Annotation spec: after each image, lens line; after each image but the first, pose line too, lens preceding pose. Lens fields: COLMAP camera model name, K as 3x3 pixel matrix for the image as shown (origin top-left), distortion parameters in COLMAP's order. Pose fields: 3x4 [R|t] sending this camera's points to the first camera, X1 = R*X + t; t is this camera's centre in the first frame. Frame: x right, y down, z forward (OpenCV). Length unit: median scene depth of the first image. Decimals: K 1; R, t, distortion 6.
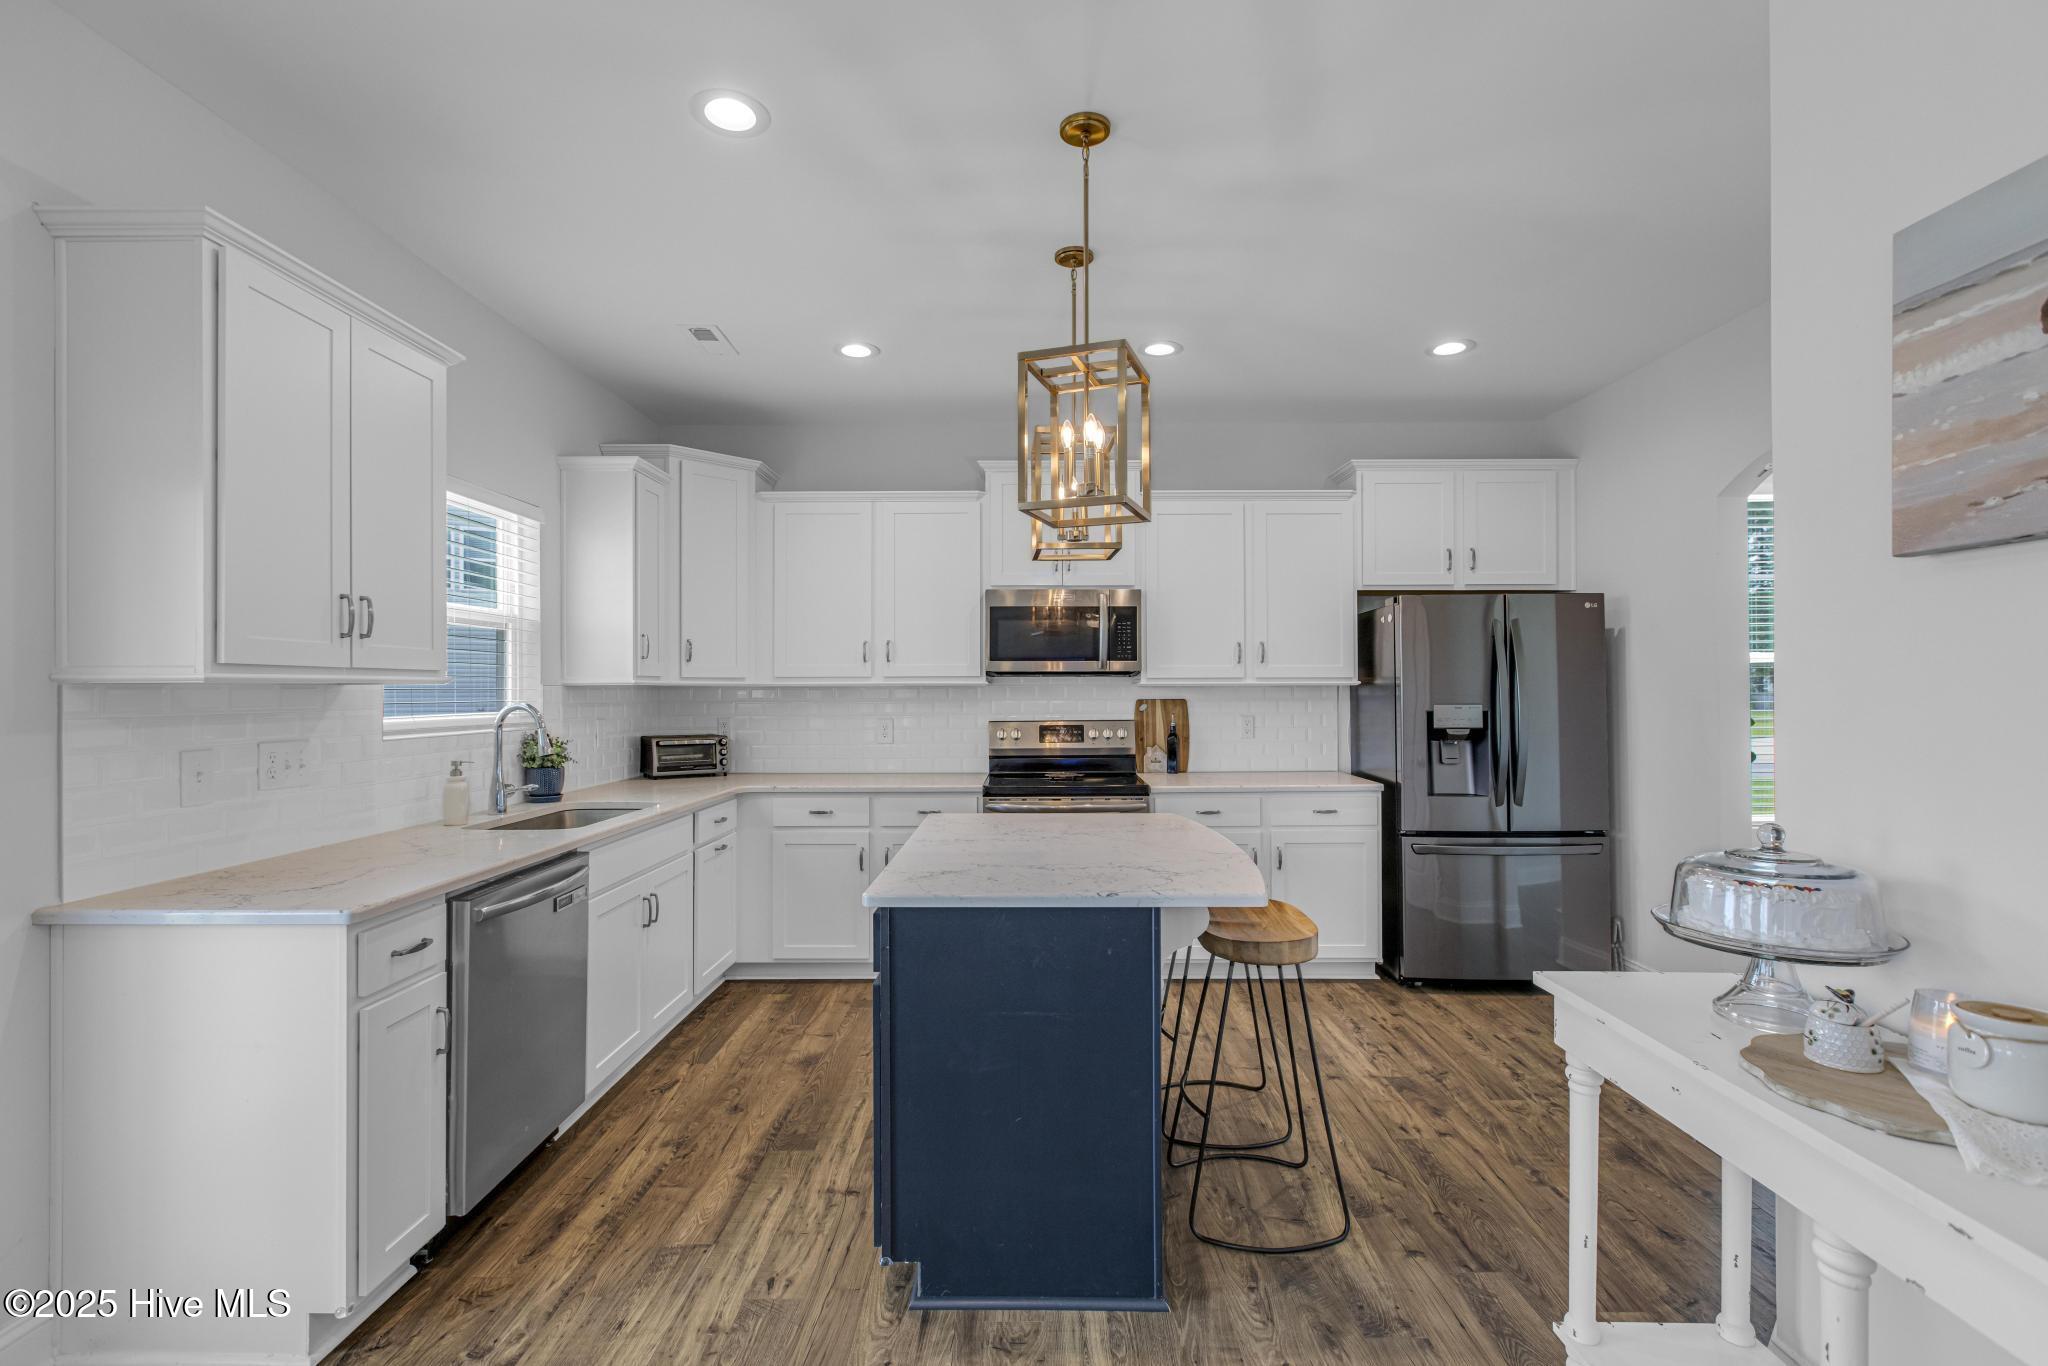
lens RADIAL K [[916.6, 0, 1025.0], [0, 916.6, 683.3], [0, 0, 1]] dist [0.003674, -0.001109]
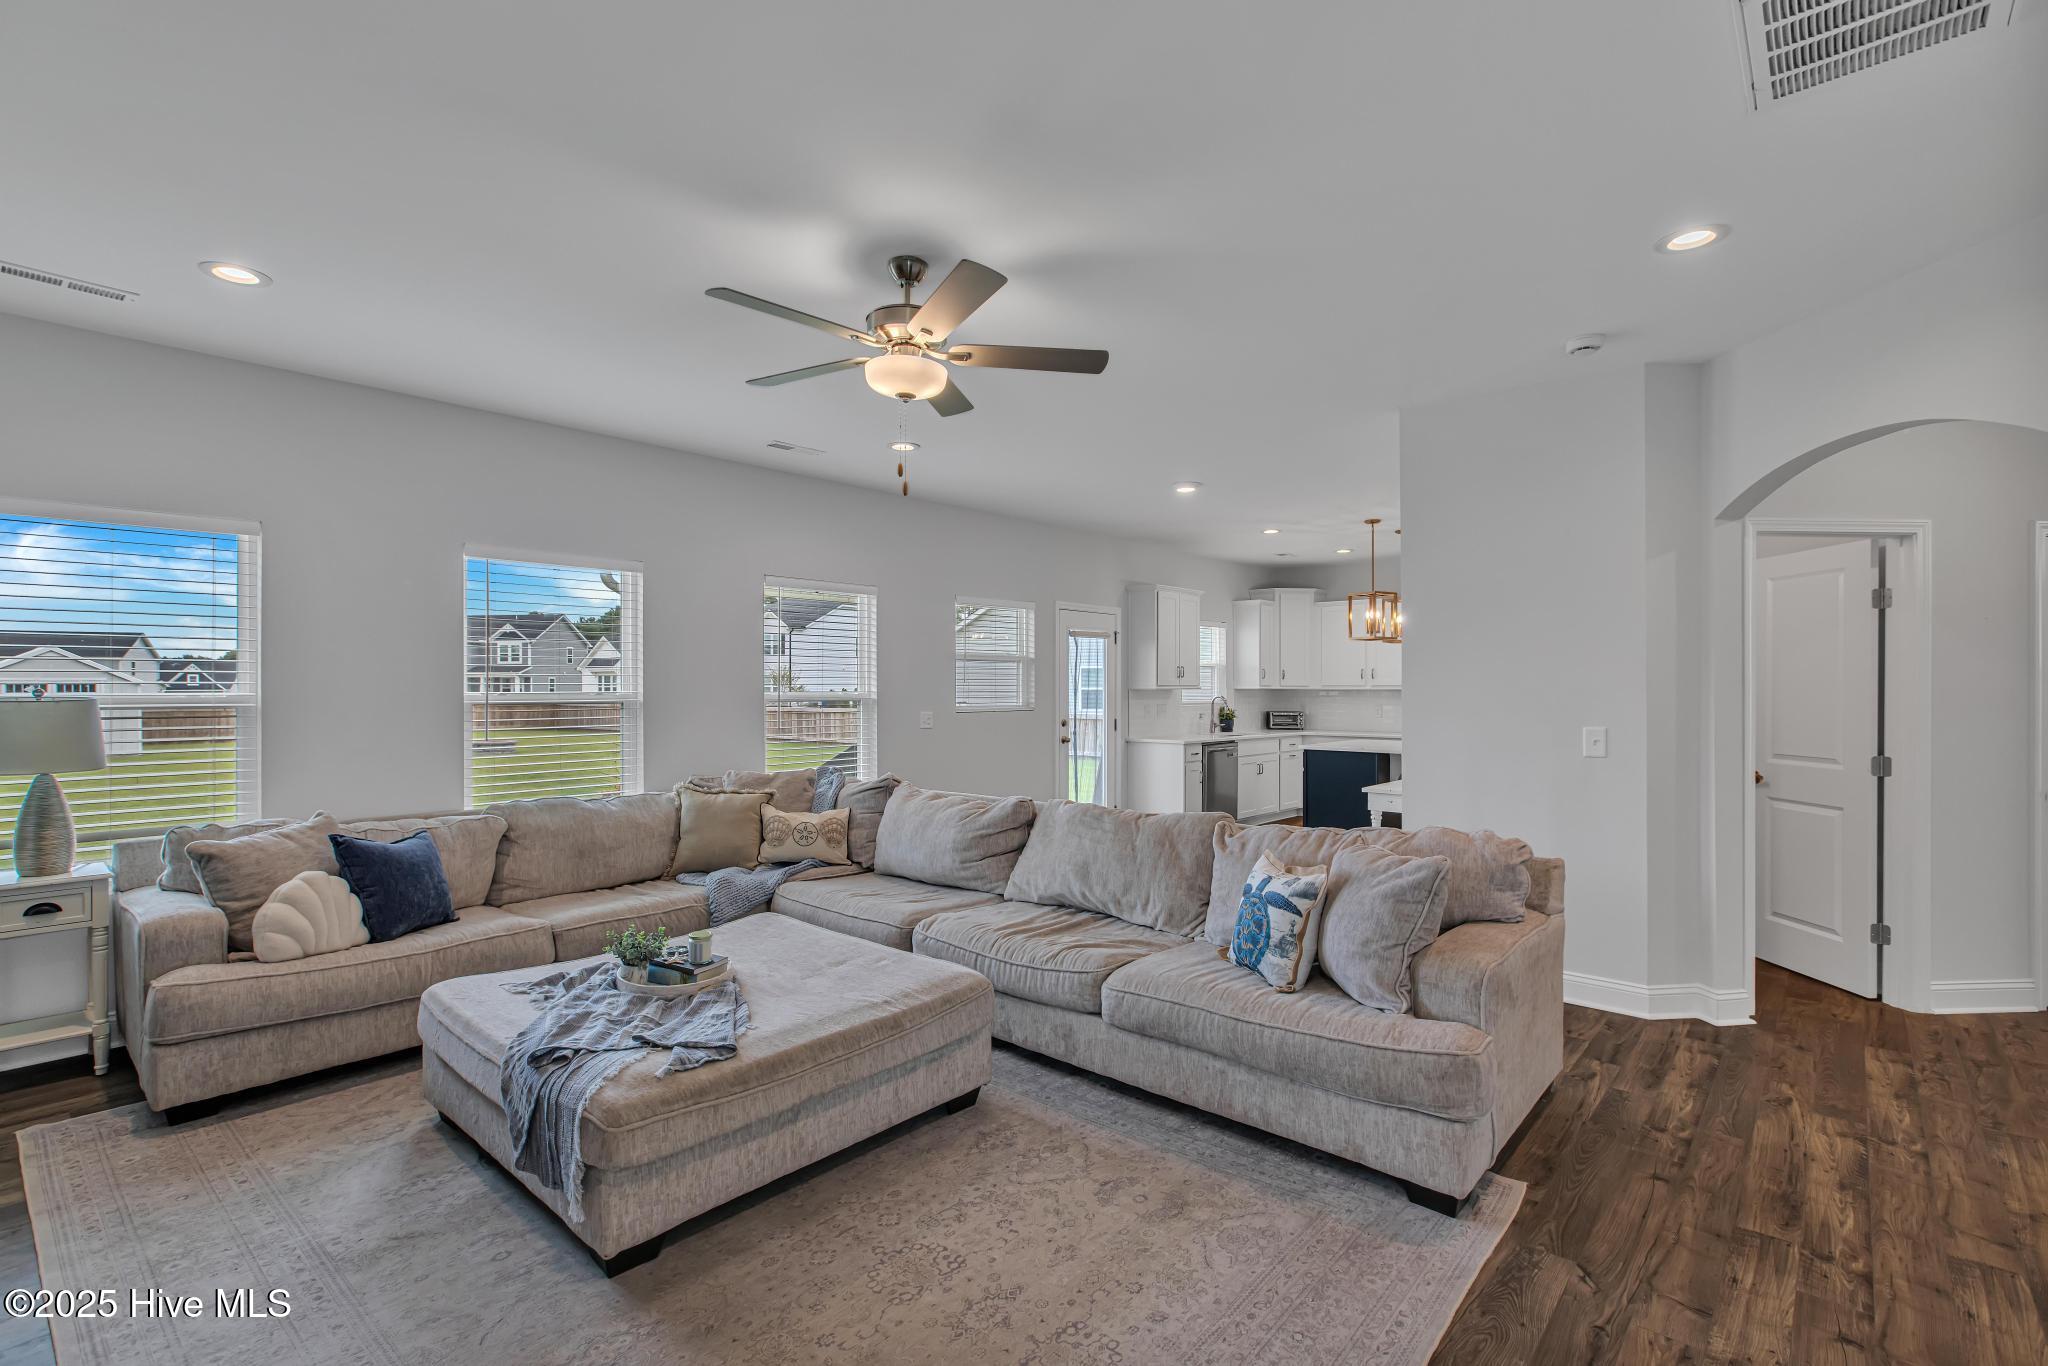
lens RADIAL K [[916.6, 0, 1031.8], [0, 916.6, 685.0], [0, 0, 1]] dist [0.003674, -0.001109]
pose [[0.758974, 0.001297, -0.651120, 0.799695], [0.000626, 0.999996, 0.002720, -0.017403], [0.651121, -0.002472, 0.758970, -1.429618]]
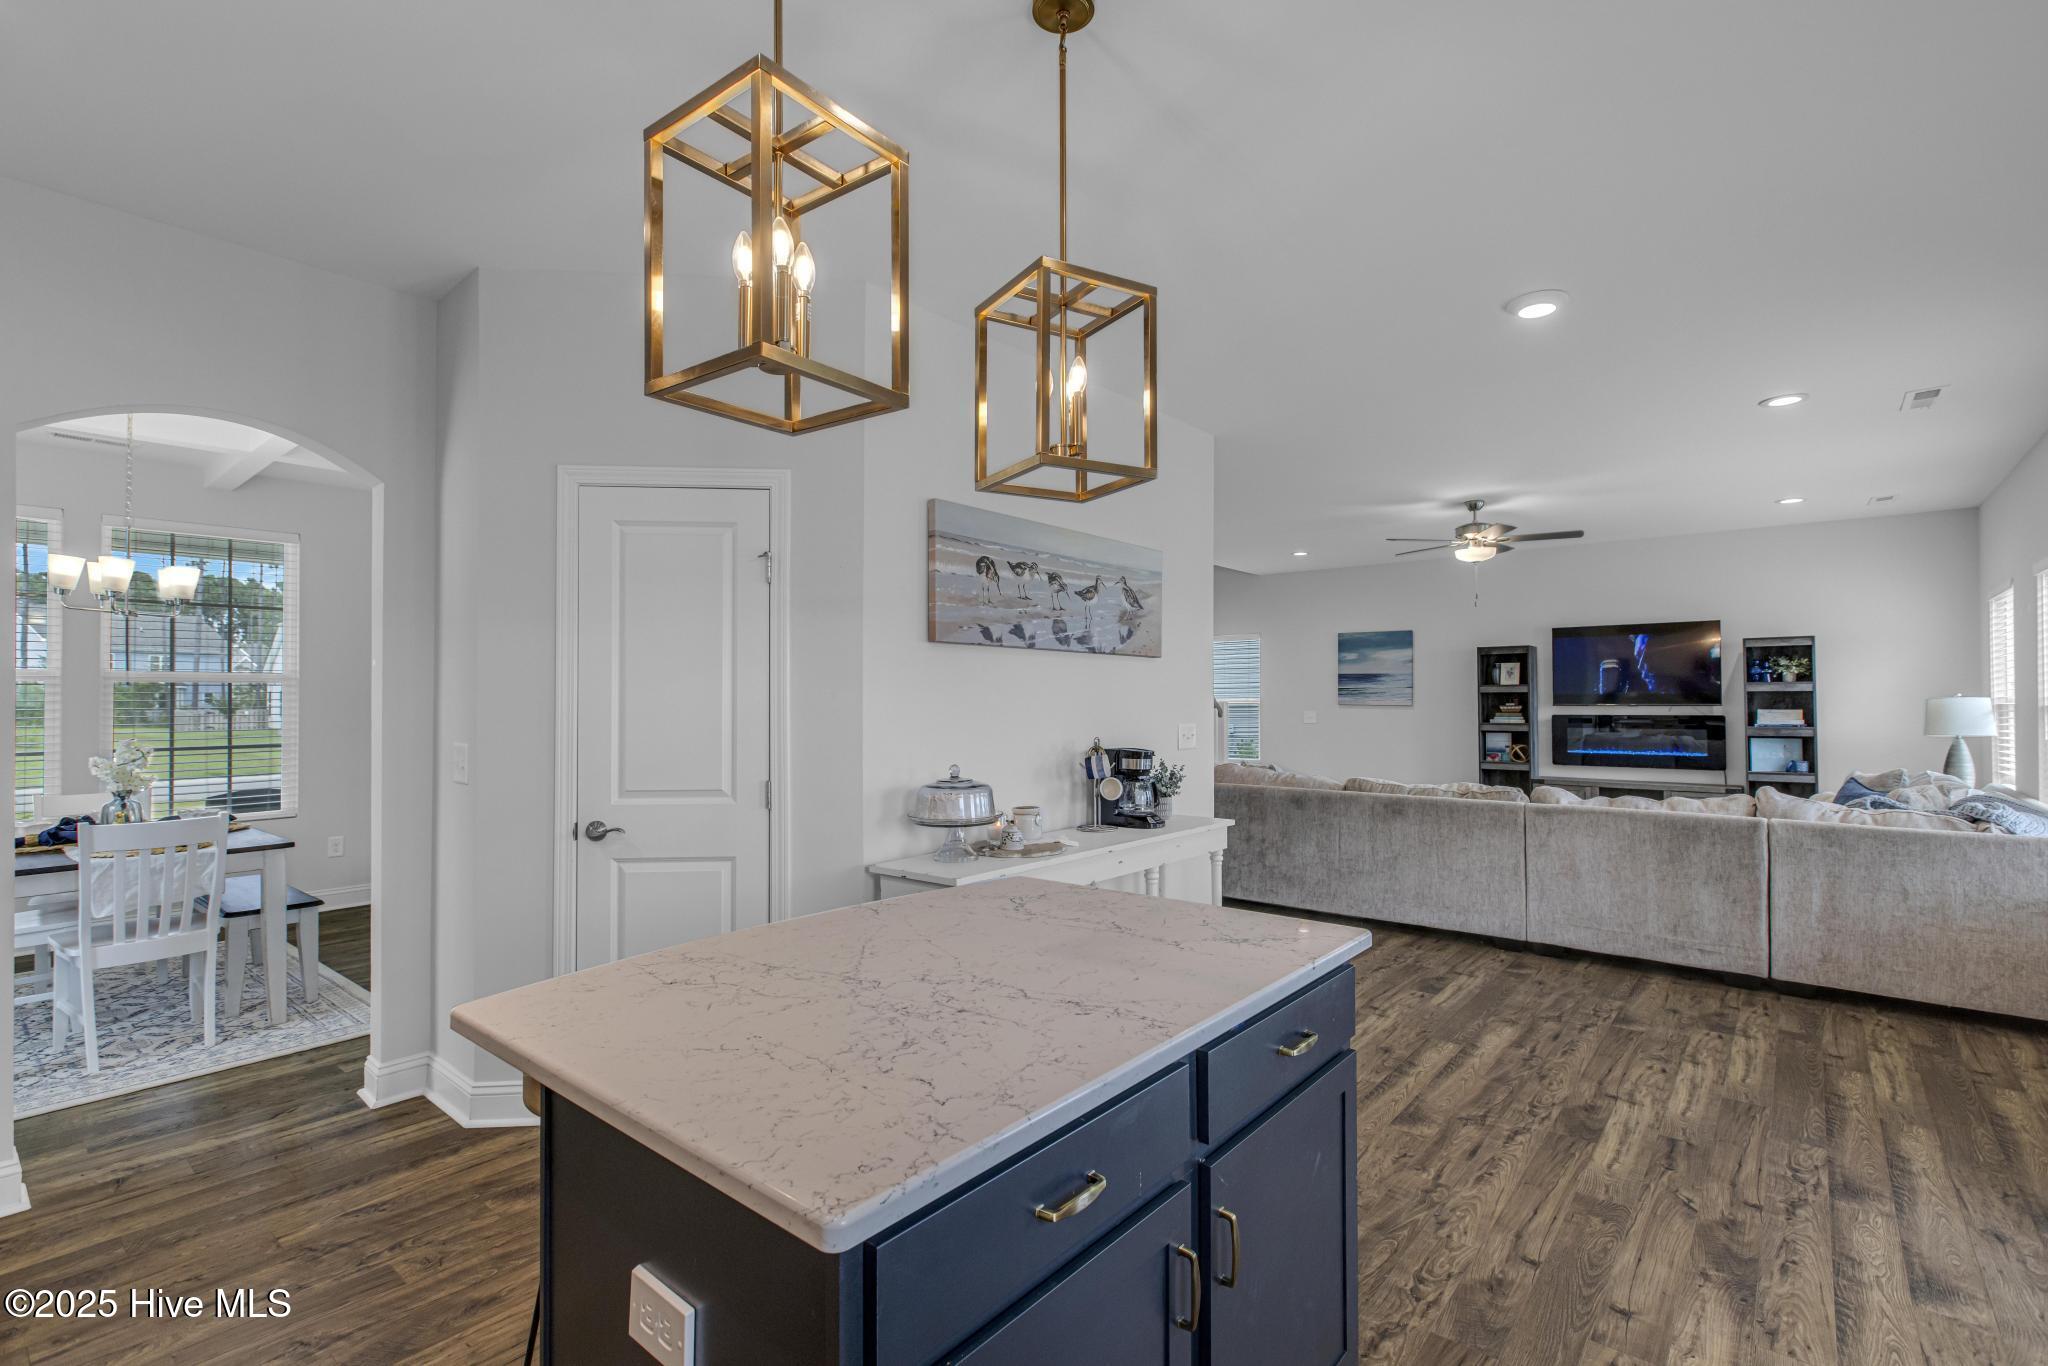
lens RADIAL K [[928.5, 0, 1022.0], [0, 928.5, 689.8], [0, 0, 1]] dist [0.001624, 0.000592]
pose [[-0.770925, 0.009687, 0.636853, -0.266337], [0.000752, 0.999897, -0.014299, 0.005386], [-0.636926, -0.010545, -0.770853, 1.043262]]
